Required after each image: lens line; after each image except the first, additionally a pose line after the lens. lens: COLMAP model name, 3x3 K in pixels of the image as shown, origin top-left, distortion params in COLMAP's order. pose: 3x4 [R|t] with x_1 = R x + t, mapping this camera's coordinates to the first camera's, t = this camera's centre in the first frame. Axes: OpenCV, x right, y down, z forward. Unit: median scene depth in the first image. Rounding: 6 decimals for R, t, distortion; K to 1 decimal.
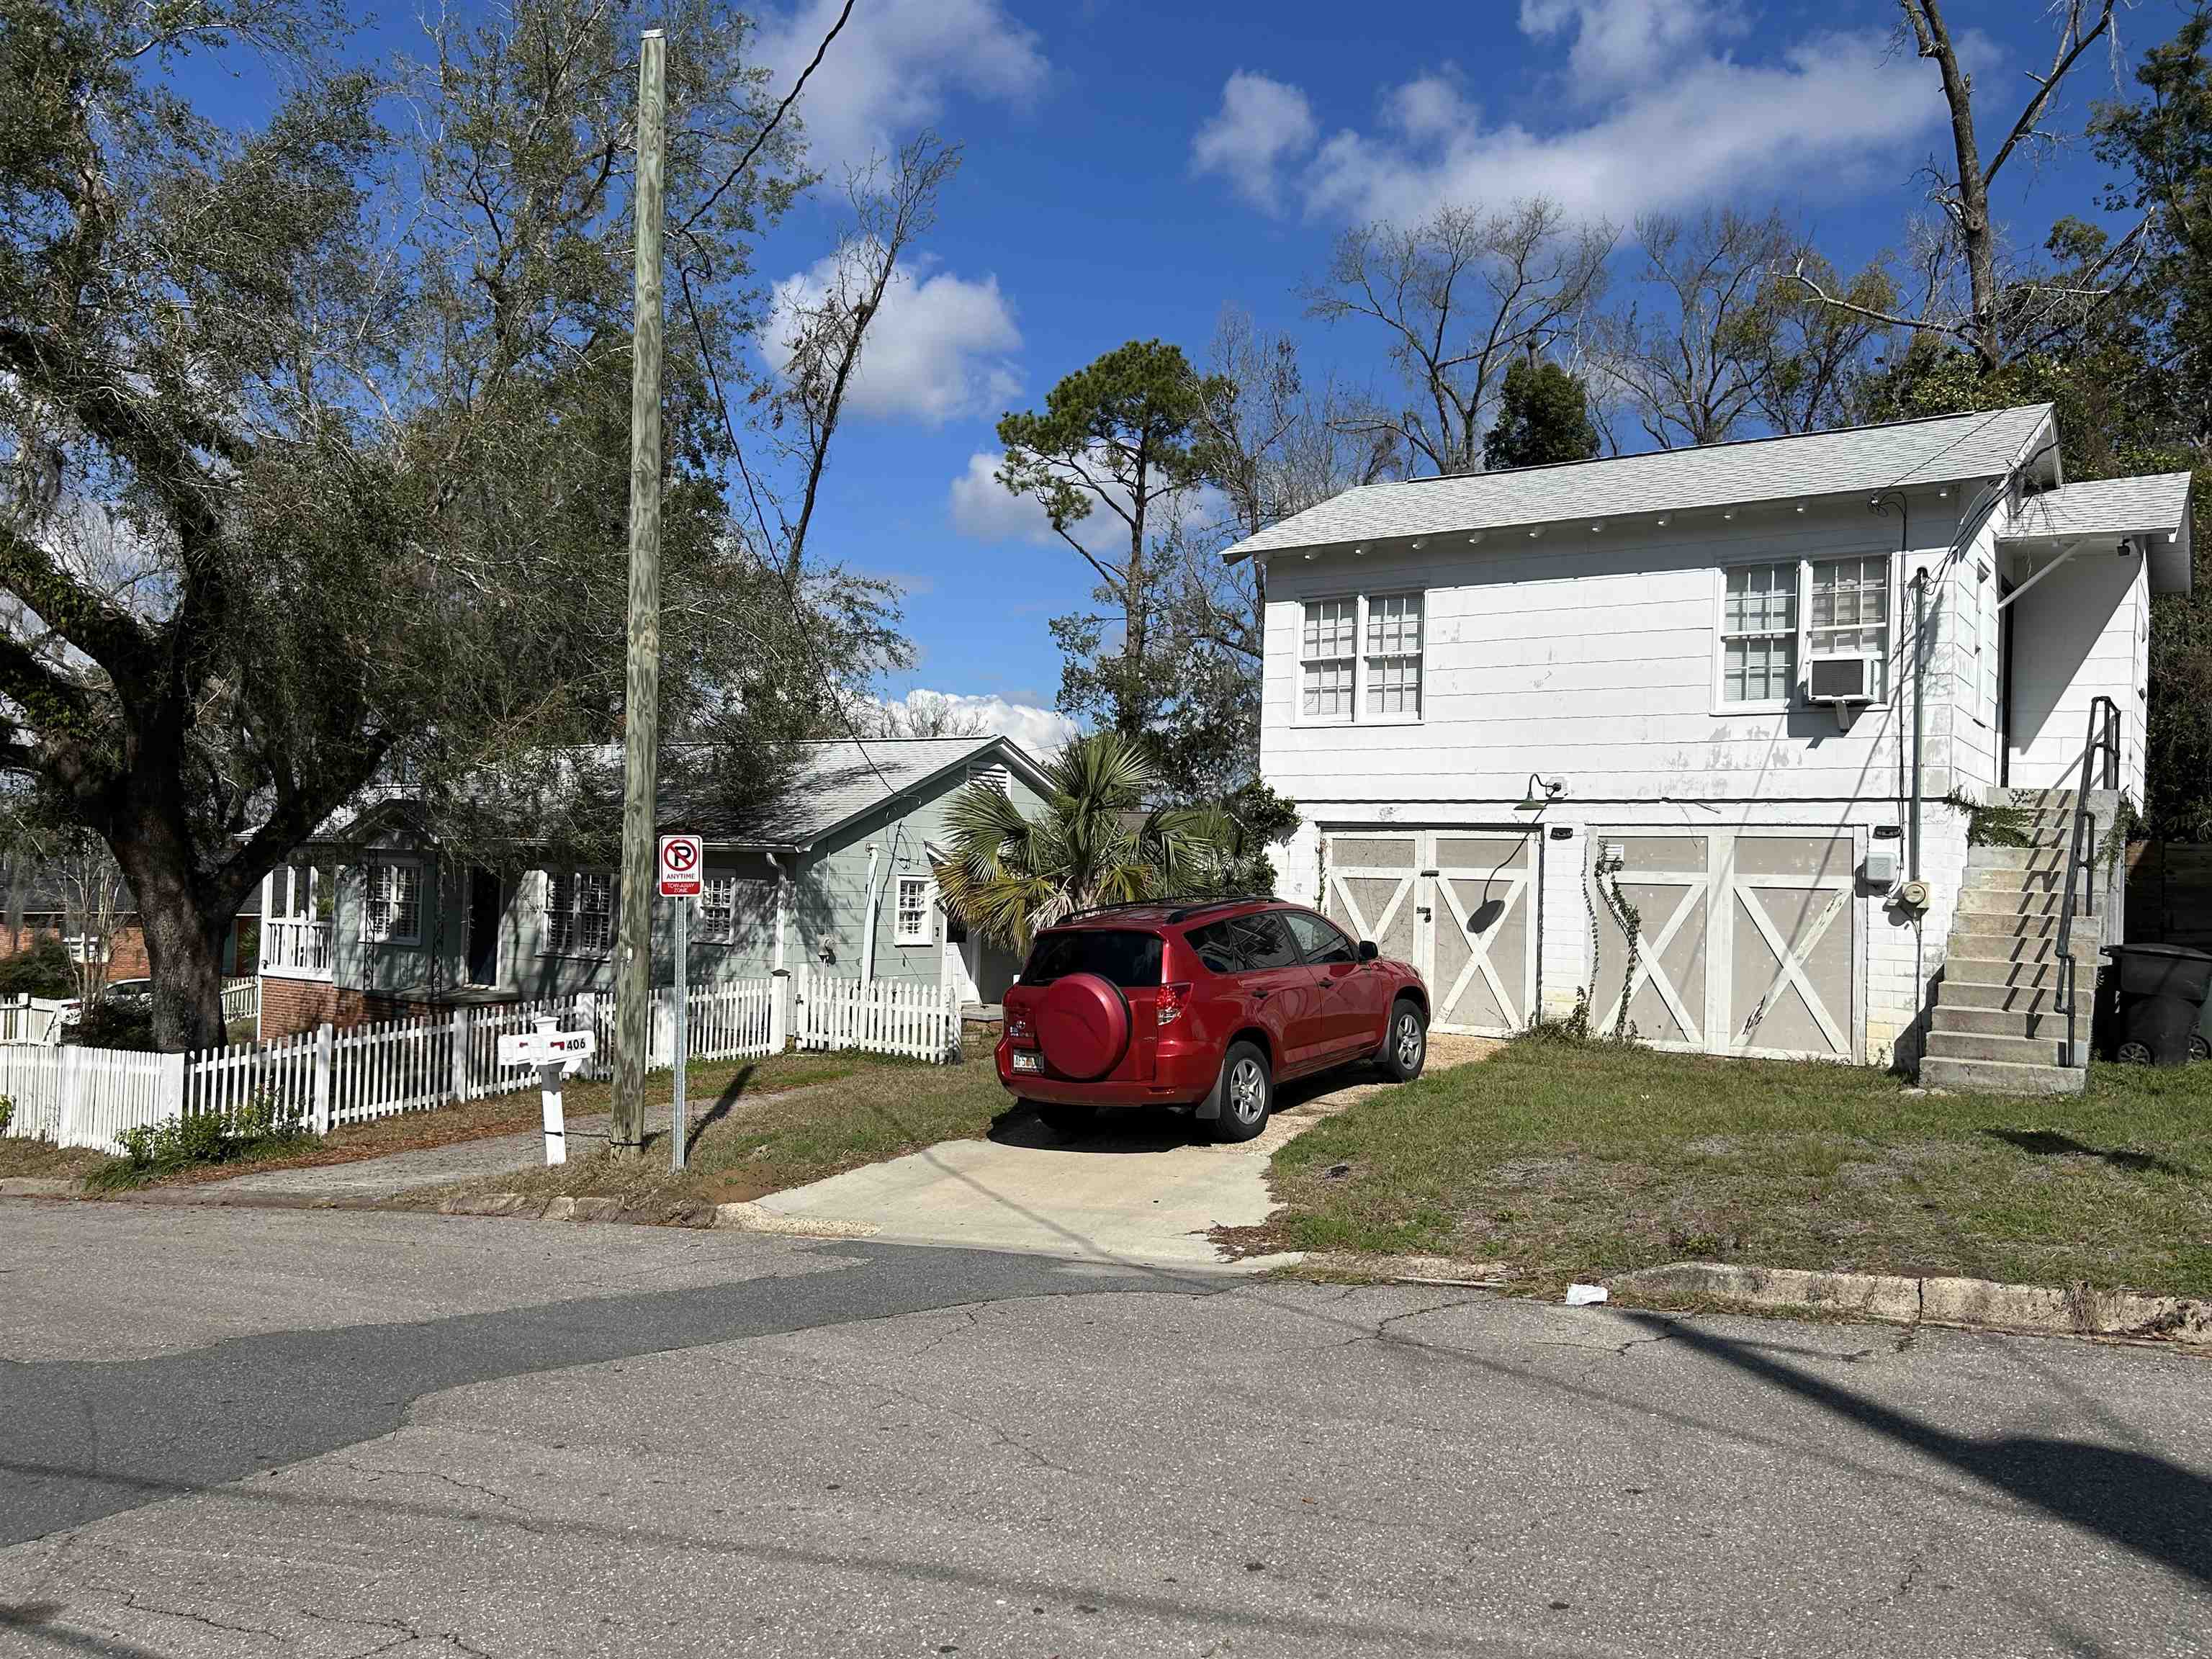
lens RADIAL K [[1638.6, 0, 1106.0], [0, 1638.6, 829.5], [0, 0, 1]] dist [0.004425, 0.000043]
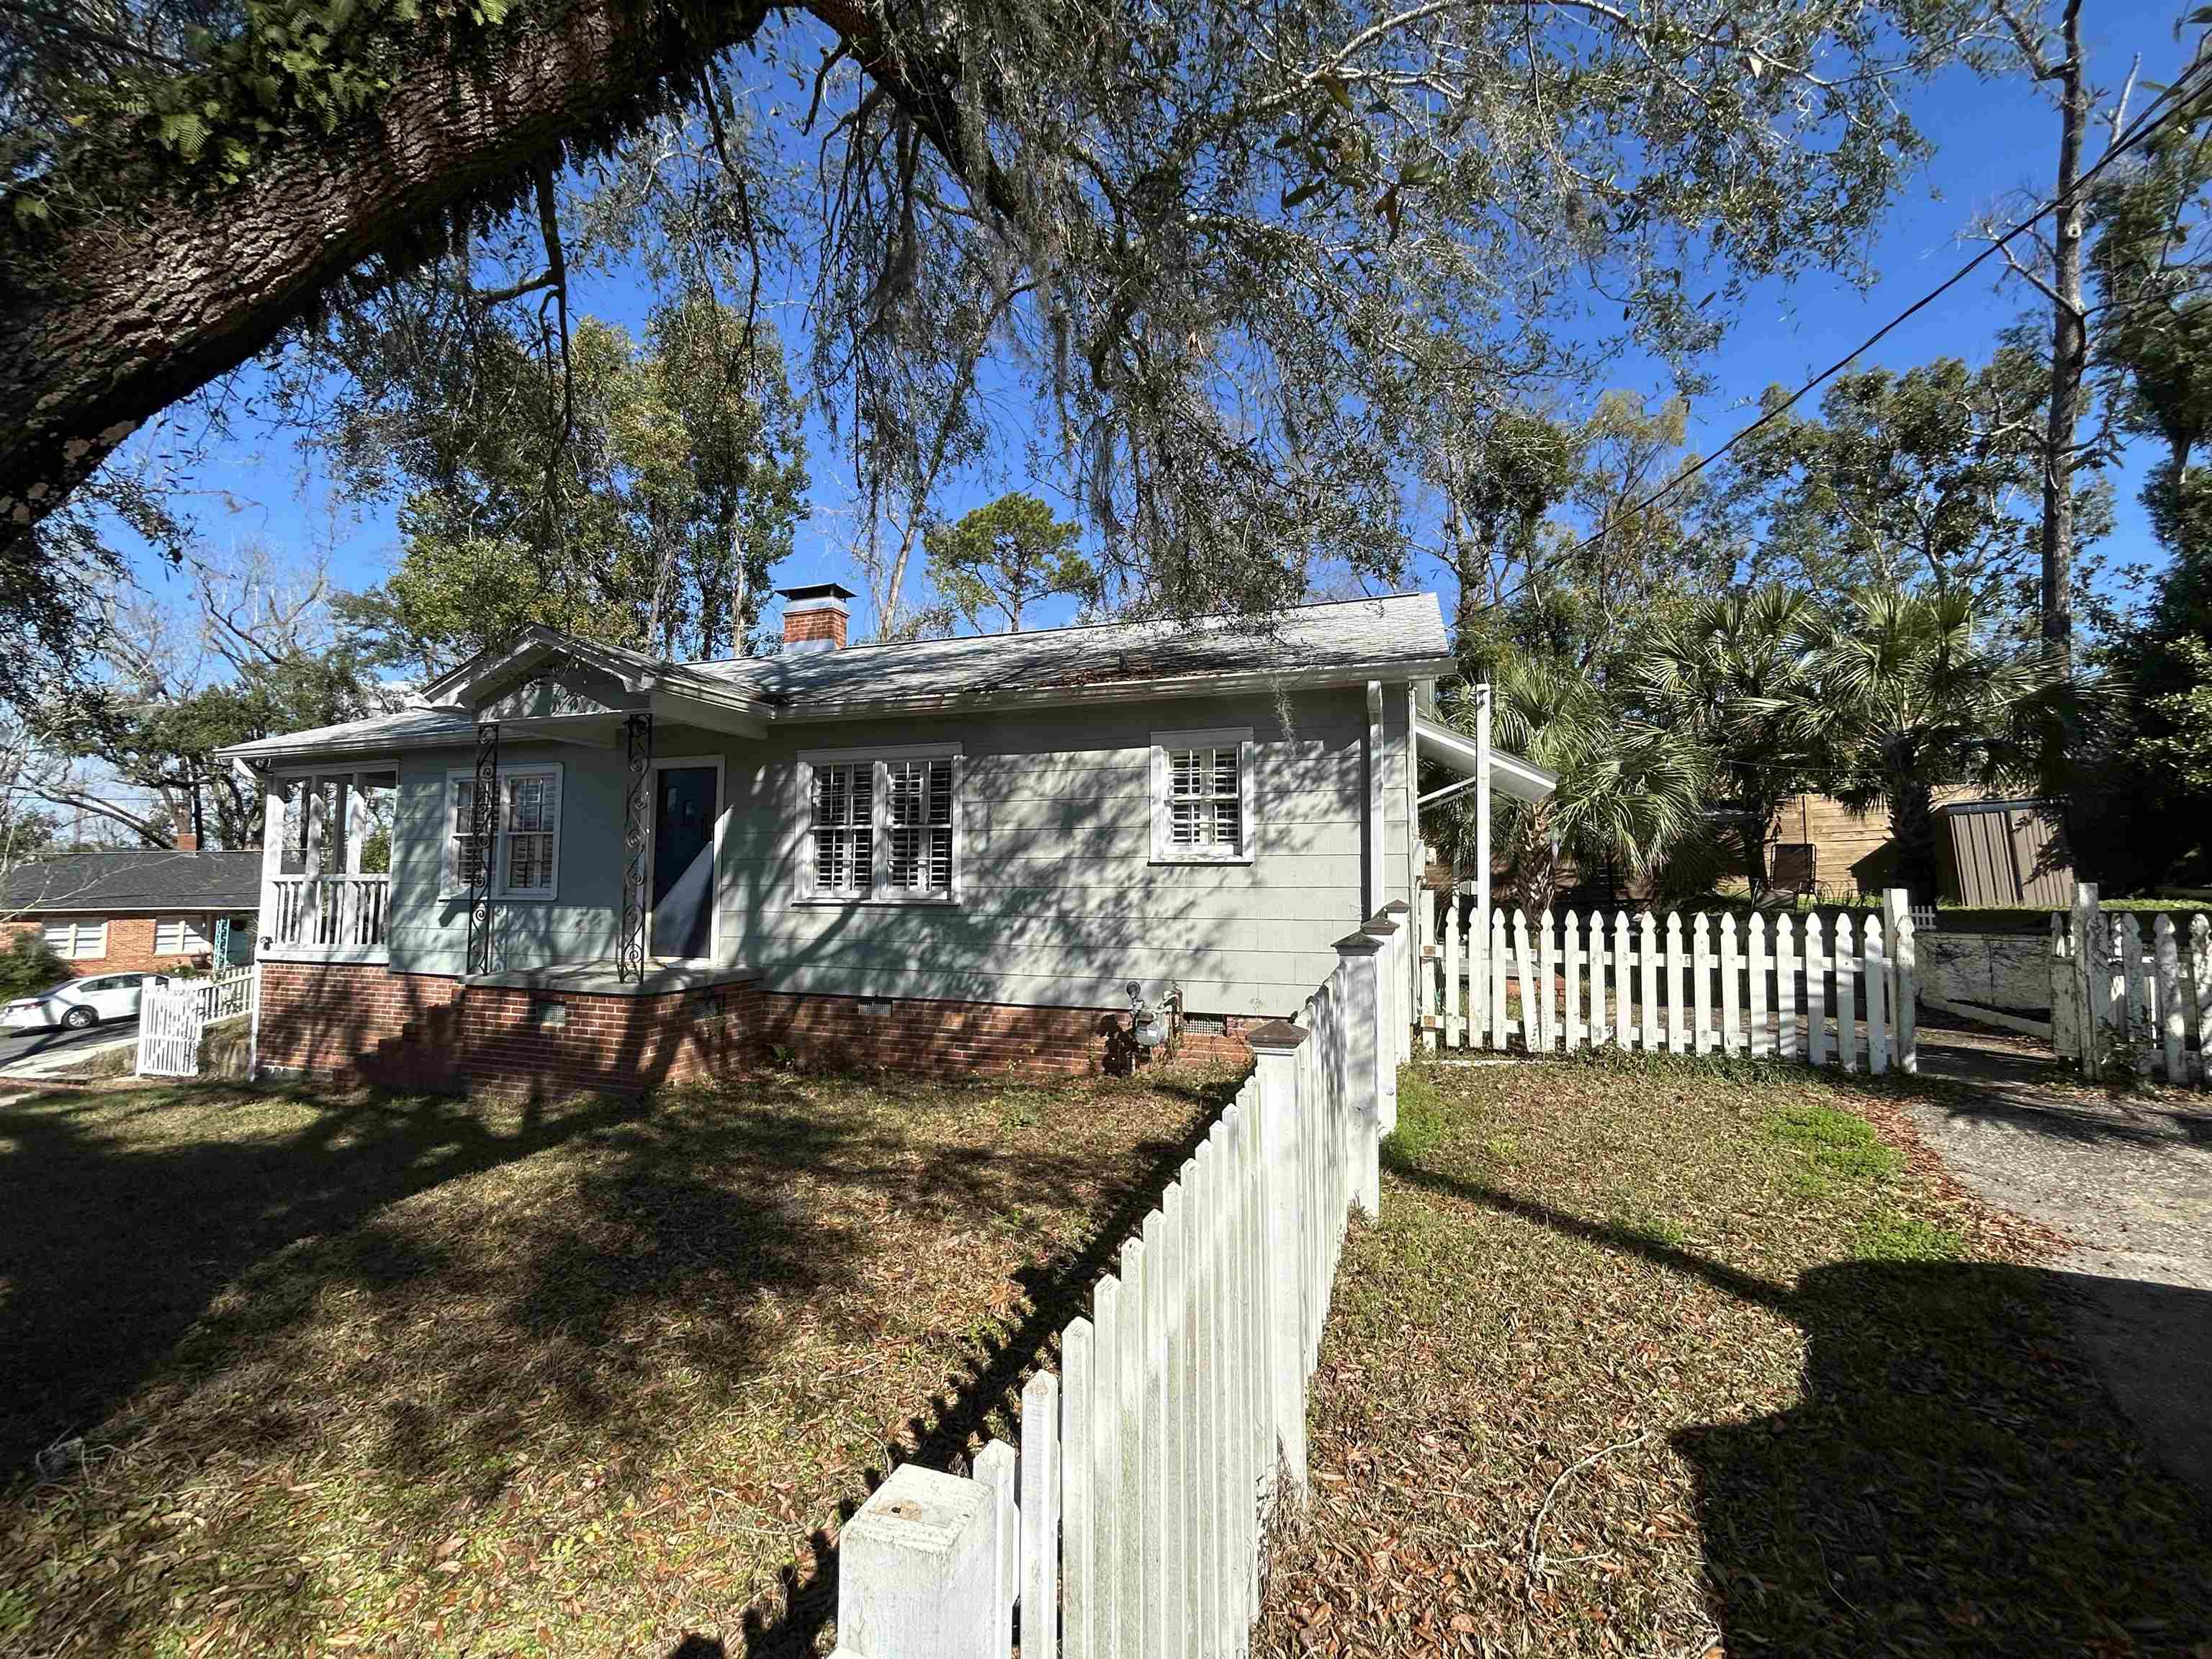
lens RADIAL K [[880.3, 0, 1024.9], [0, 880.3, 824.2], [0, 0, 1]] dist [-0.000357, -0.000147]
pose [[0.981173, -0.021961, 0.191879, -0.332983], [0.030141, 0.998752, -0.039819, 0.064271], [-0.190765, 0.044852, 0.980611, 0.685720]]
